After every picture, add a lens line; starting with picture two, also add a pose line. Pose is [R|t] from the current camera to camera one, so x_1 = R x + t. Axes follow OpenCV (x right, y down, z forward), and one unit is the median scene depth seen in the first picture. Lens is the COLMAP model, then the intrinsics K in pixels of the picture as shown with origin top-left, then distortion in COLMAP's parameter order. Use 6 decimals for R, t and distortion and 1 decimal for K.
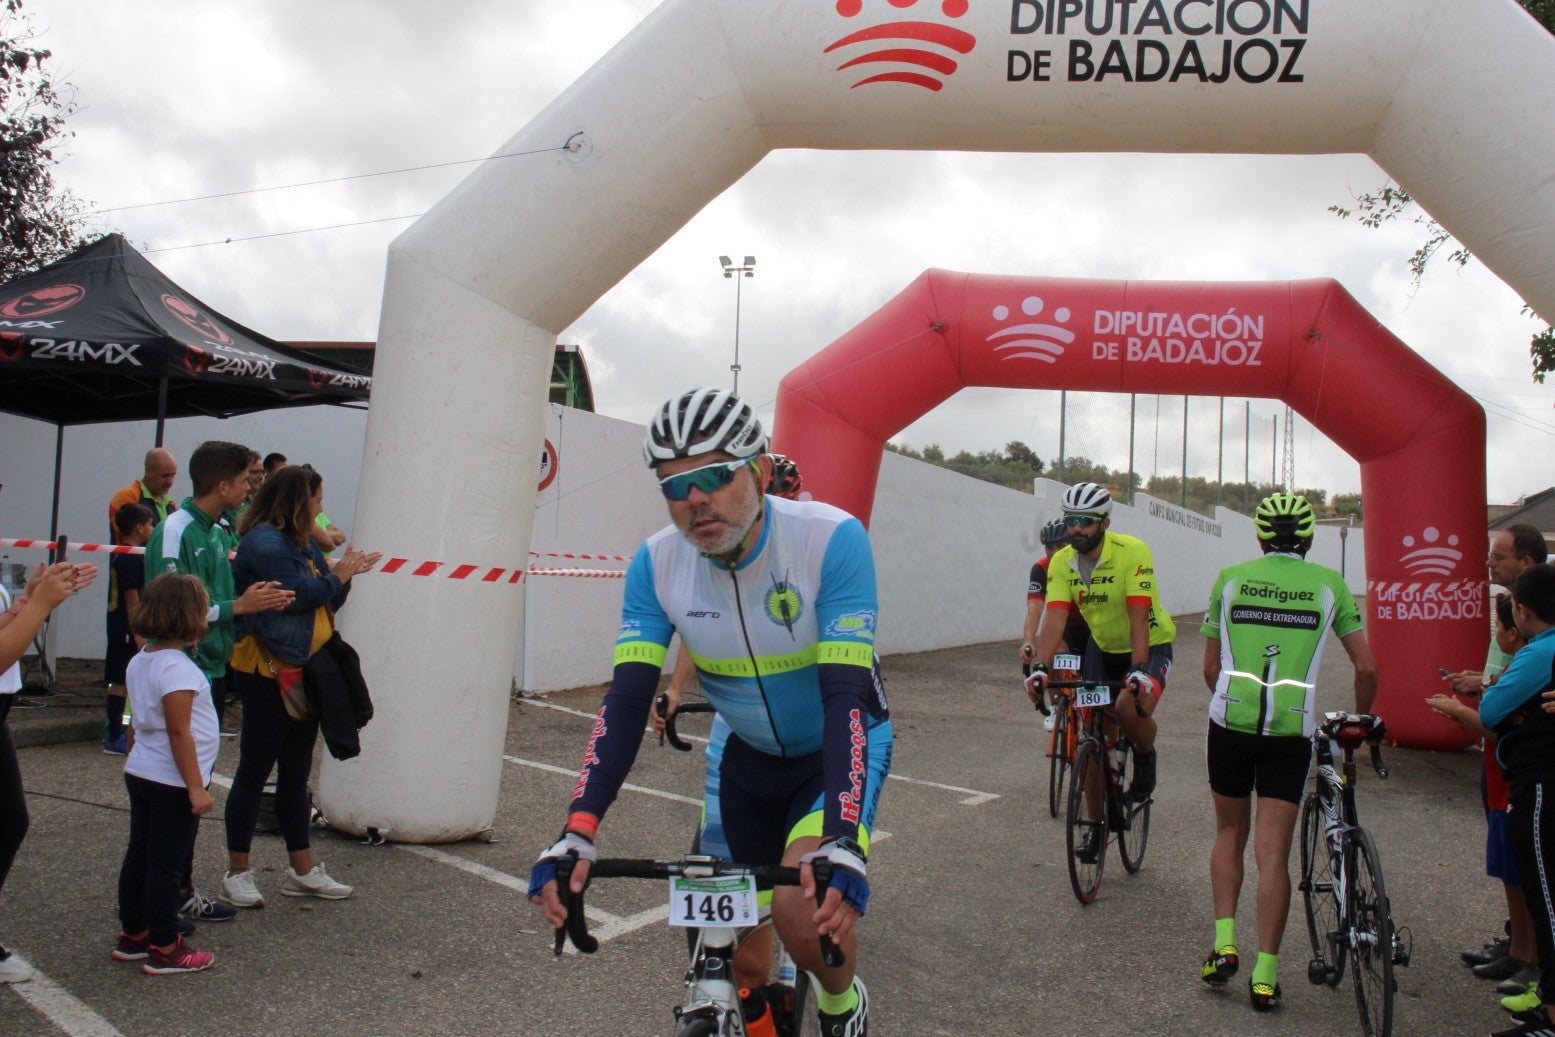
lens RADIAL K [[1988.3, 0, 776.4], [0, 1988.3, 528.5], [0, 0, 1]] dist [-0.003242, 0.218384]
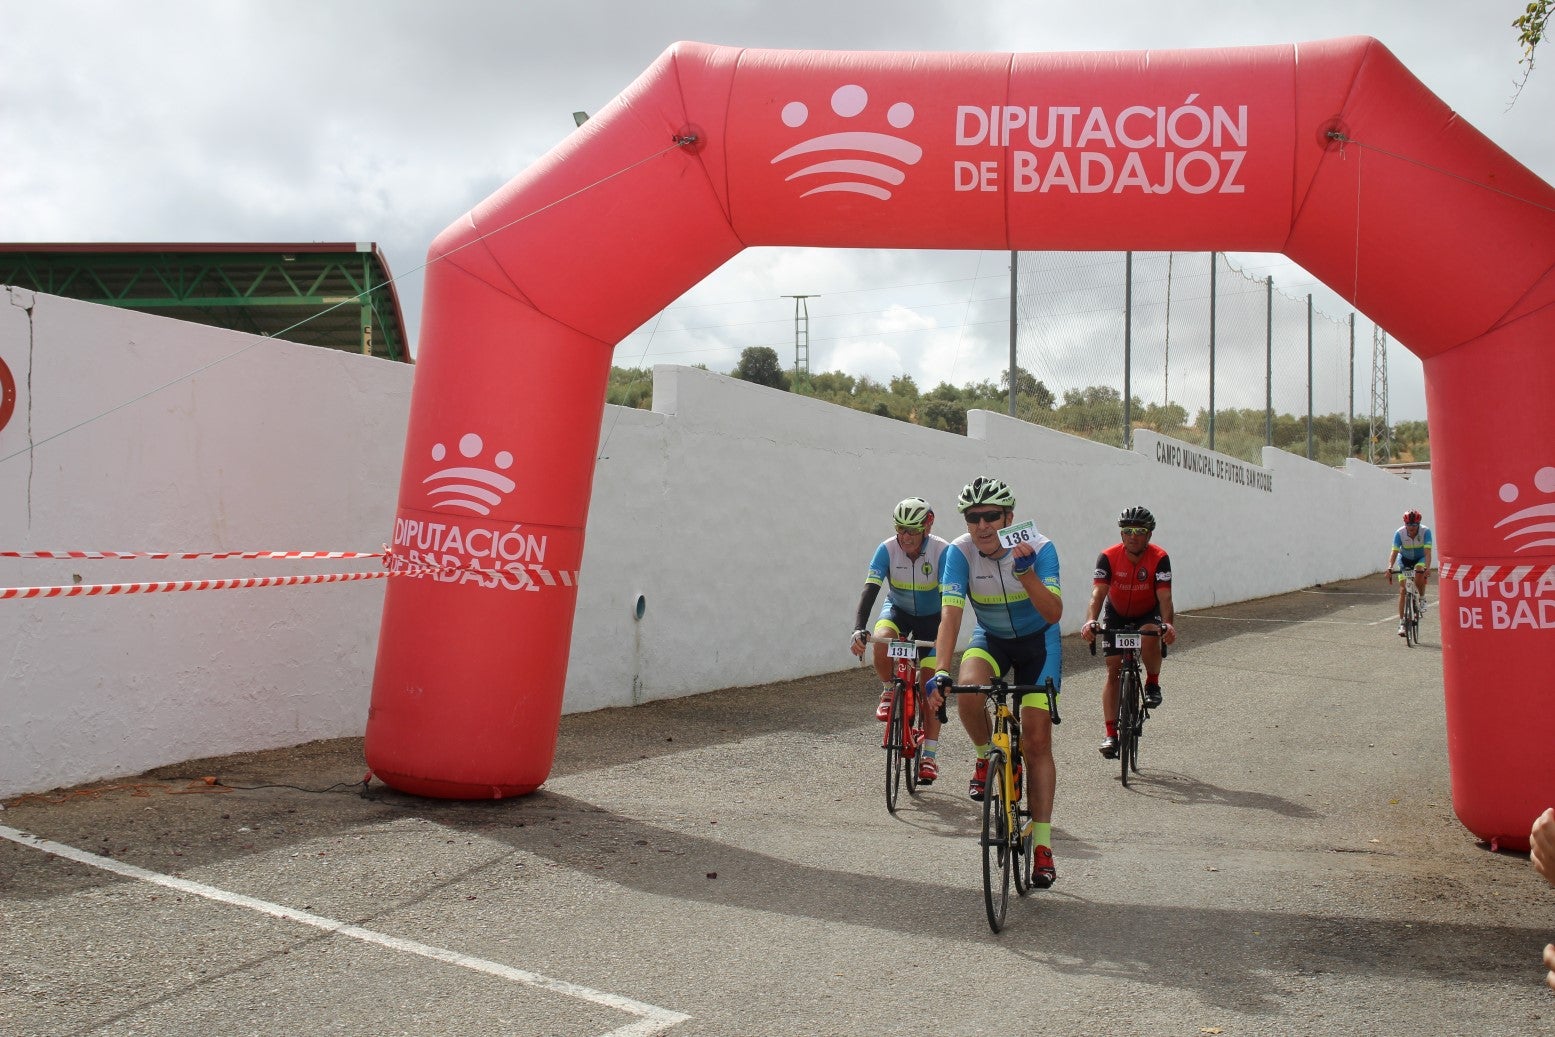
lens RADIAL K [[2619.5, 0, 780.4], [0, 2619.5, 529.3], [0, 0, 1]] dist [0.138464, 0.464761]
pose [[0.999447, -0.025961, 0.020800, 0.091121], [0.025670, 0.999570, 0.014138, 0.000856], [-0.021158, -0.013596, 0.999684, 0.239718]]
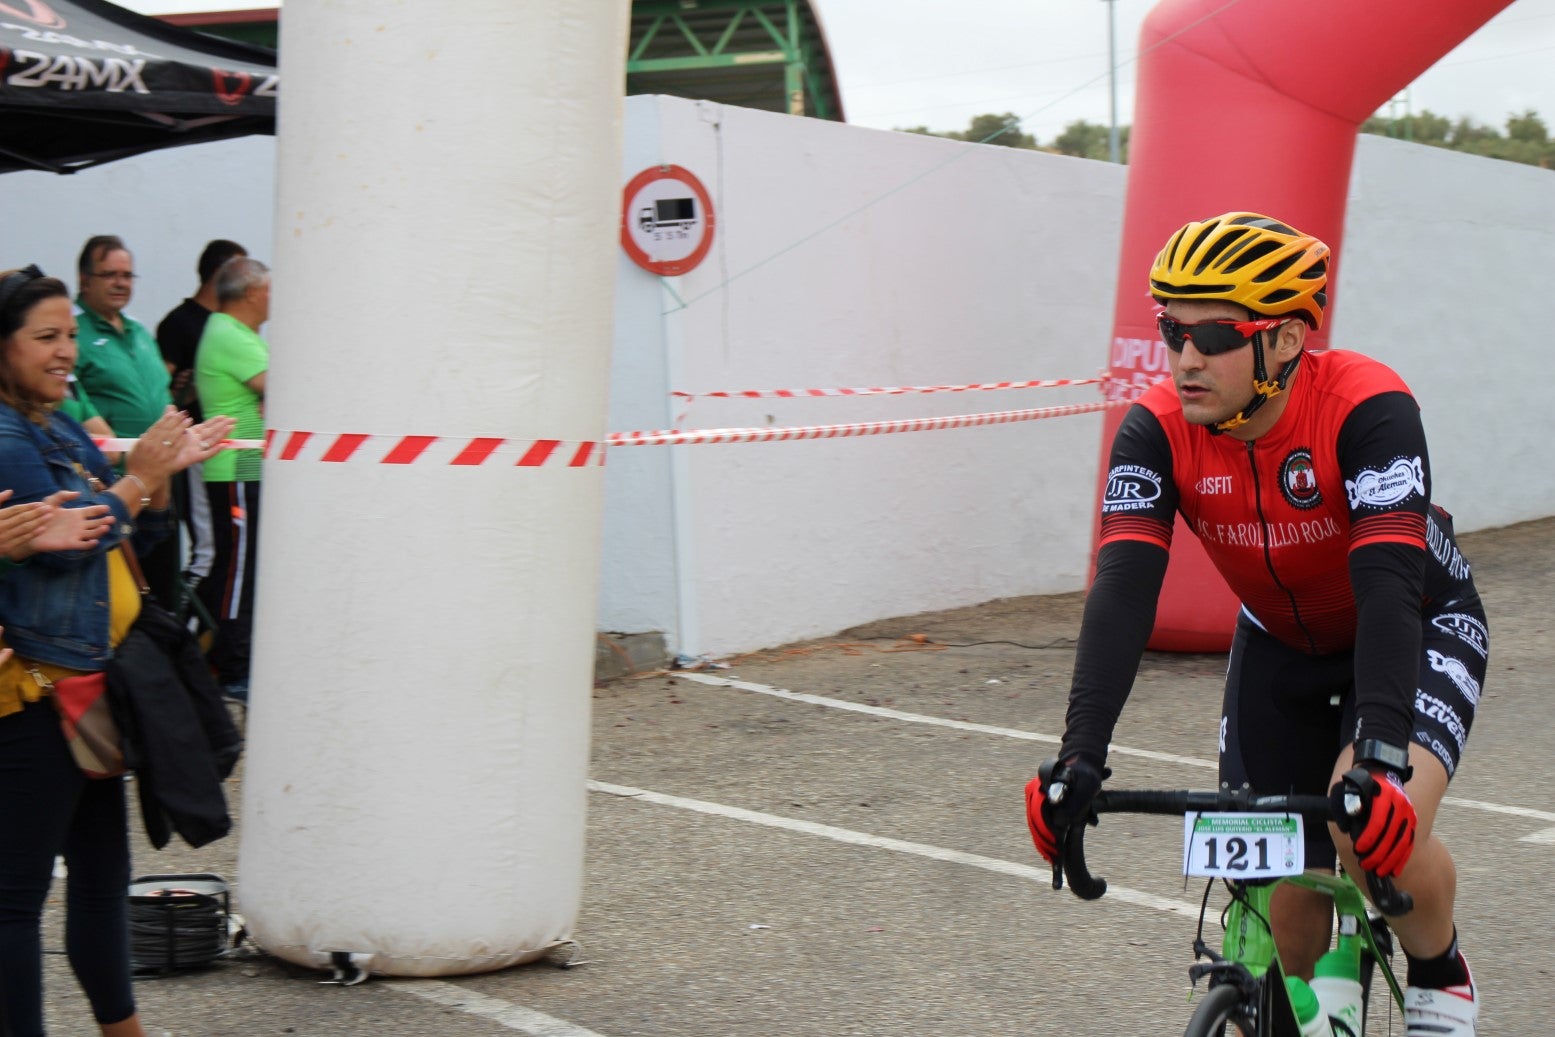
lens RADIAL K [[3776.2, 0, 778.8], [0, 3776.2, 525.6], [0, 0, 1]] dist [0.410997, 1.194519]
pose [[0.990835, -0.061620, -0.120201, 0.020065], [0.068182, 0.996355, 0.051262, -0.002265], [0.116604, -0.058987, 0.991425, 0.015922]]
